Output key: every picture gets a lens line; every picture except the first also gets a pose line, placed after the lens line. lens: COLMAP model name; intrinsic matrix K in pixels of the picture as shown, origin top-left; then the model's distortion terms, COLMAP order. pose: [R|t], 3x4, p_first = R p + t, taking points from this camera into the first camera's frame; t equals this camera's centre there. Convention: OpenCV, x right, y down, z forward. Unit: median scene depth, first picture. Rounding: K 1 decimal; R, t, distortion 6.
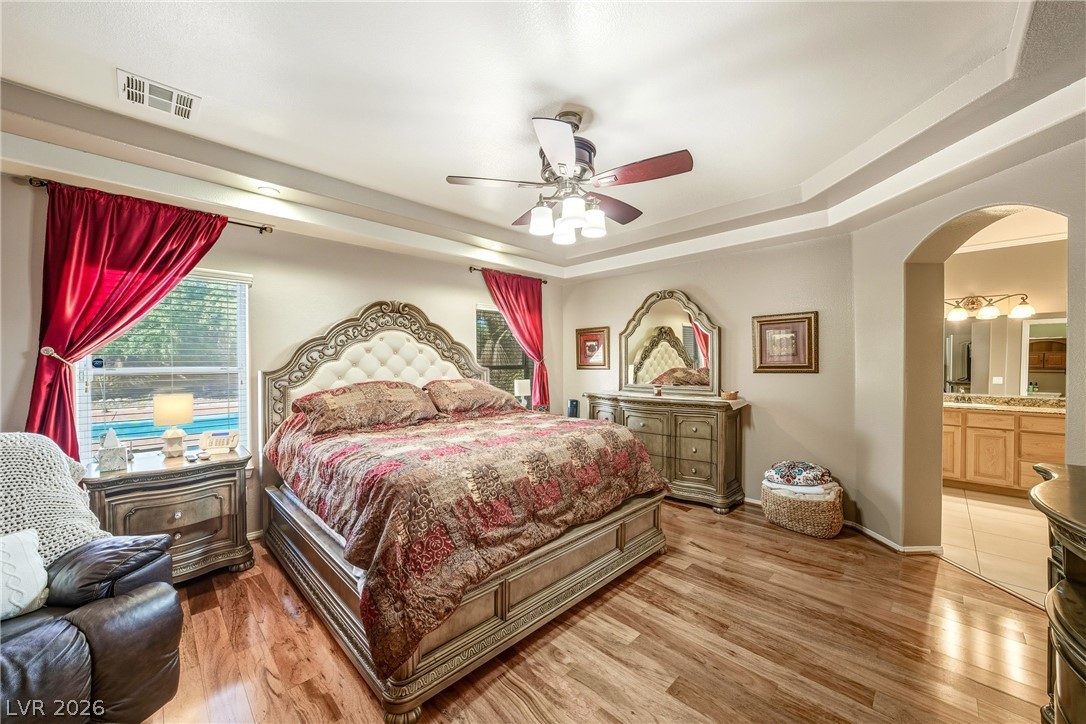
lens RADIAL K [[398.1, 0, 543.5], [0, 398.1, 365.1], [0, 0, 1]] dist [-0.010844, 0.000847]
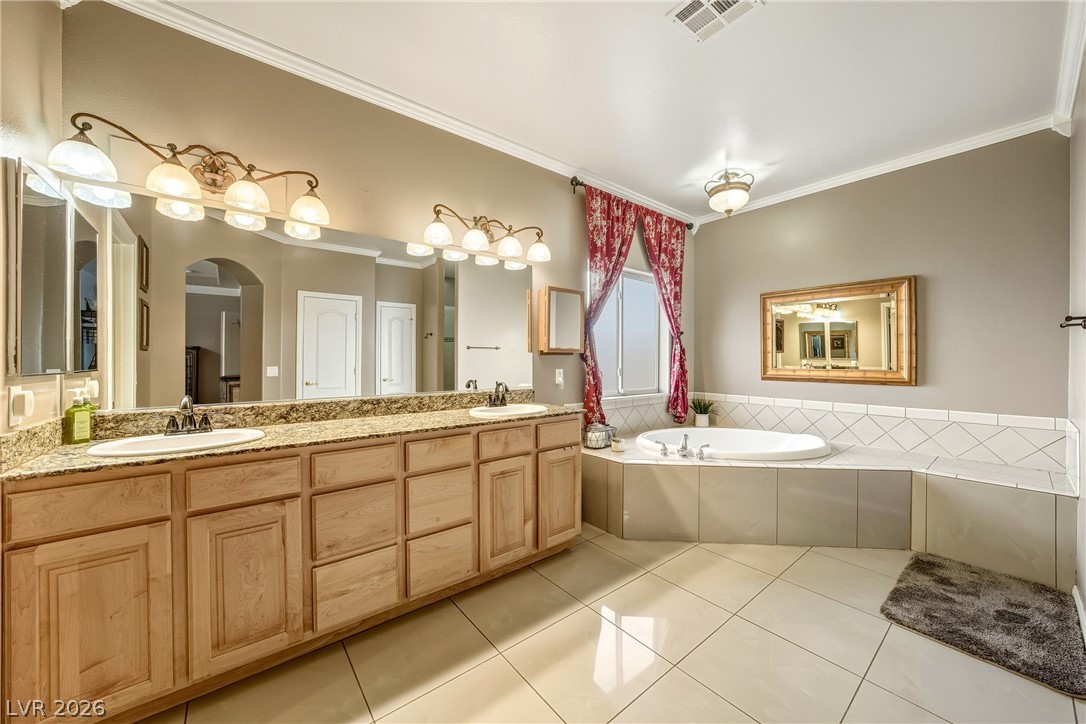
lens RADIAL K [[398.1, 0, 546.2], [0, 398.1, 359.2], [0, 0, 1]] dist [-0.010844, 0.000847]
pose [[0.113394, -0.000513, 0.993550, 0.795930], [0.010863, 0.999941, -0.000723, 0.034733], [-0.993491, 0.010875, 0.113393, 0.678126]]
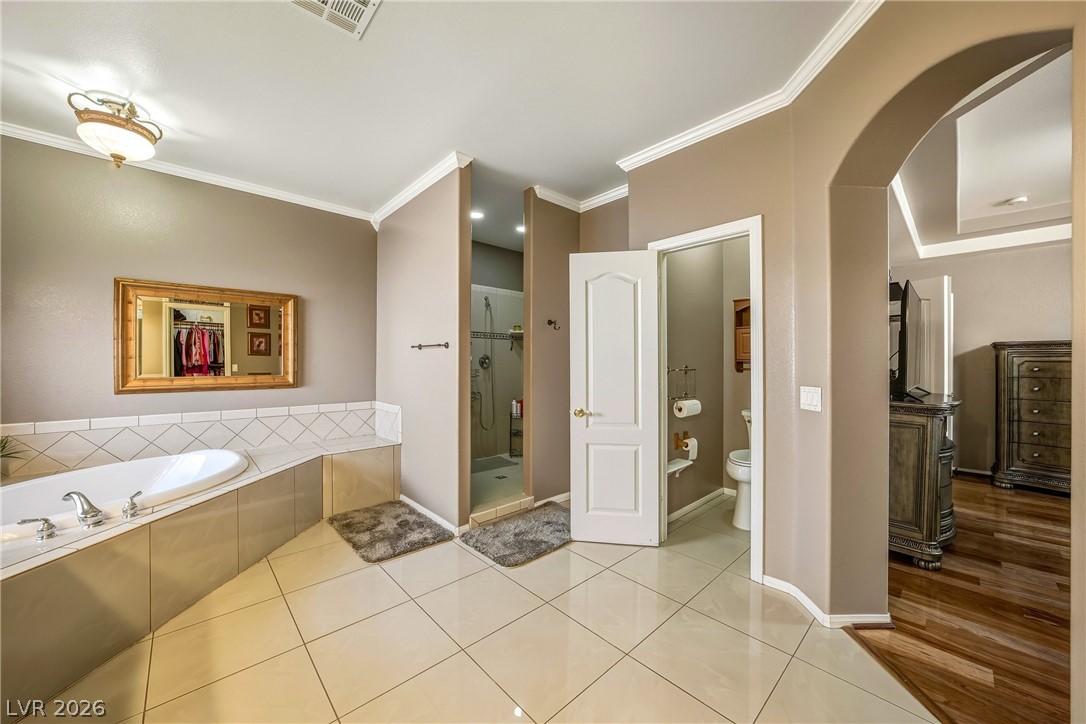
lens RADIAL K [[398.1, 0, 536.5], [0, 398.1, 361.1], [0, 0, 1]] dist [-0.010844, 0.000847]
pose [[-0.998186, 0.006205, 0.059878, 1.090686], [0.006673, 0.999949, 0.007627, 0.026982], [-0.059827, 0.008013, -0.998177, 1.020217]]
